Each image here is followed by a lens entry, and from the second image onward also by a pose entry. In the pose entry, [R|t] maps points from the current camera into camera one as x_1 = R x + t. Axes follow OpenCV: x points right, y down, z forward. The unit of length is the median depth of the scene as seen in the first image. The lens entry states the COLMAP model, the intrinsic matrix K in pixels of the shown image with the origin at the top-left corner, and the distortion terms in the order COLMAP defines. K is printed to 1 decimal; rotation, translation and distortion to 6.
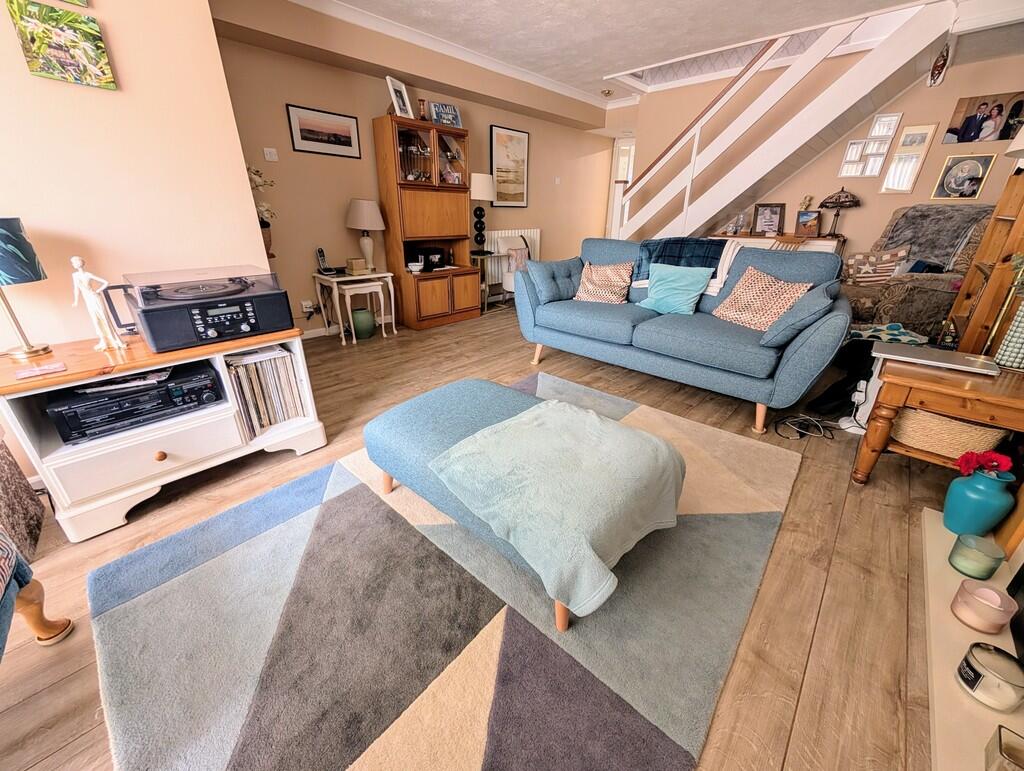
lens RADIAL K [[387.0, 0, 520.9], [0, 387.0, 382.0], [0, 0, 1]] dist [0.000465, 0.000148]
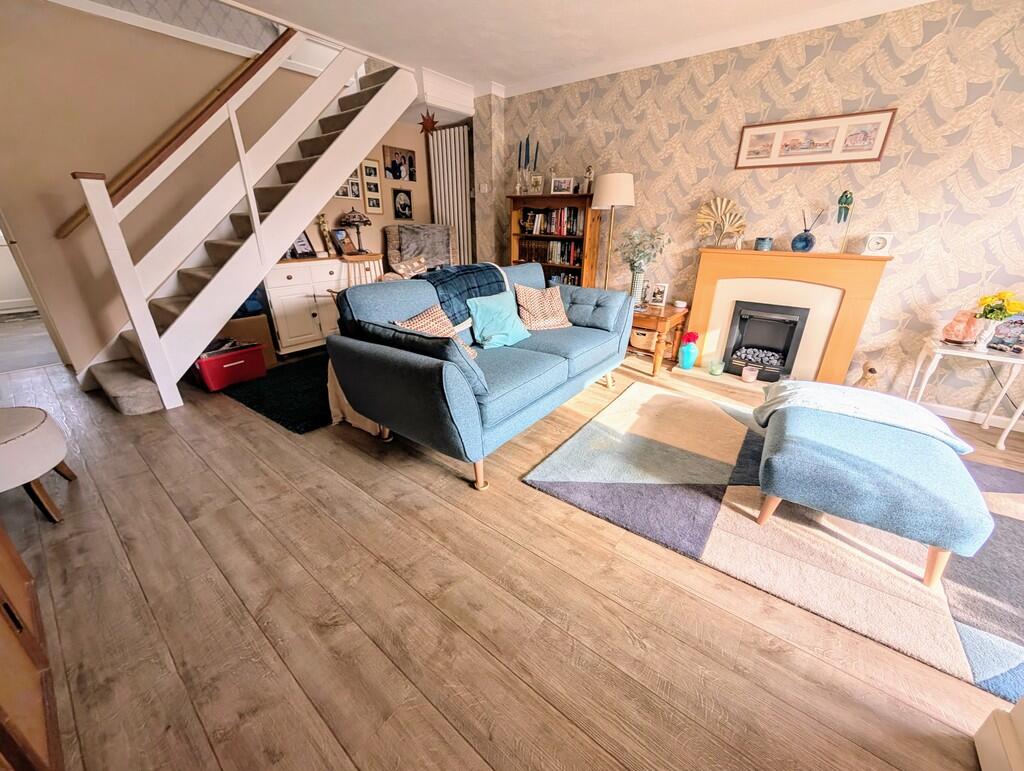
lens RADIAL K [[387.0, 0, 506.3], [0, 387.0, 384.1], [0, 0, 1]] dist [0.000465, 0.000148]
pose [[-0.063456, -0.389501, 0.918837, -0.474540], [0.394712, 0.835826, 0.381571, -0.409194], [-0.916611, 0.386889, 0.100703, 0.846413]]
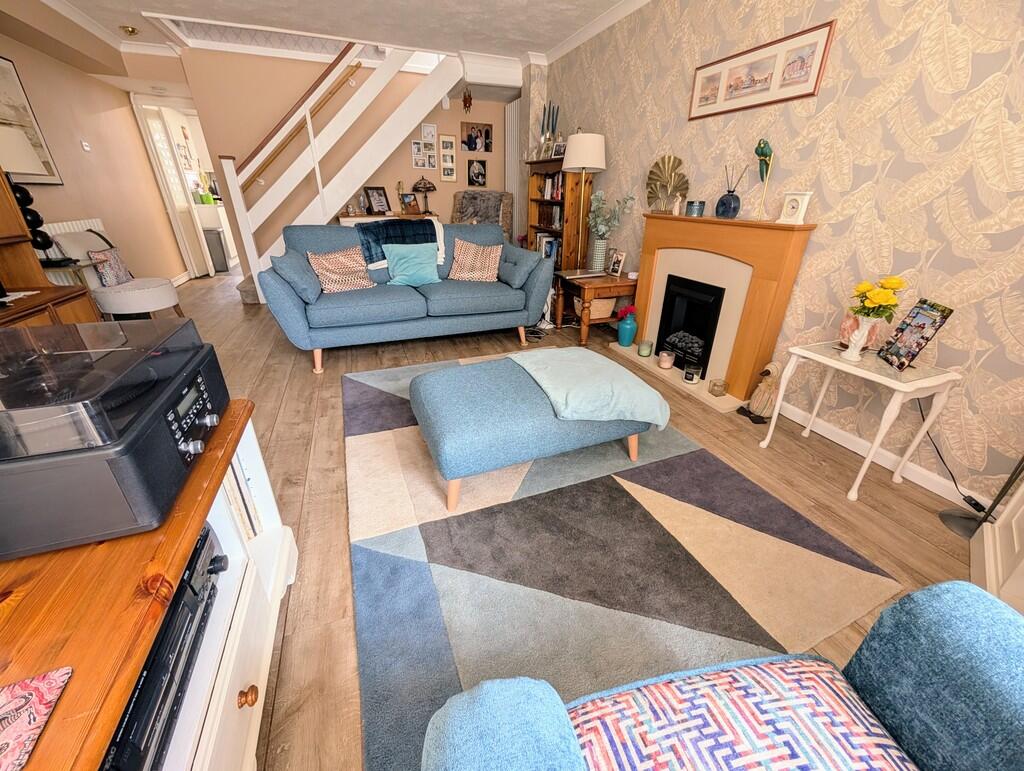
lens RADIAL K [[387.0, 0, 504.9], [0, 387.0, 381.5], [0, 0, 1]] dist [0.000465, 0.000148]
pose [[0.459557, -0.387605, 0.799105, -0.484788], [0.349308, 0.906114, 0.238626, -0.091973], [-0.816573, 0.169472, 0.551805, 0.174115]]
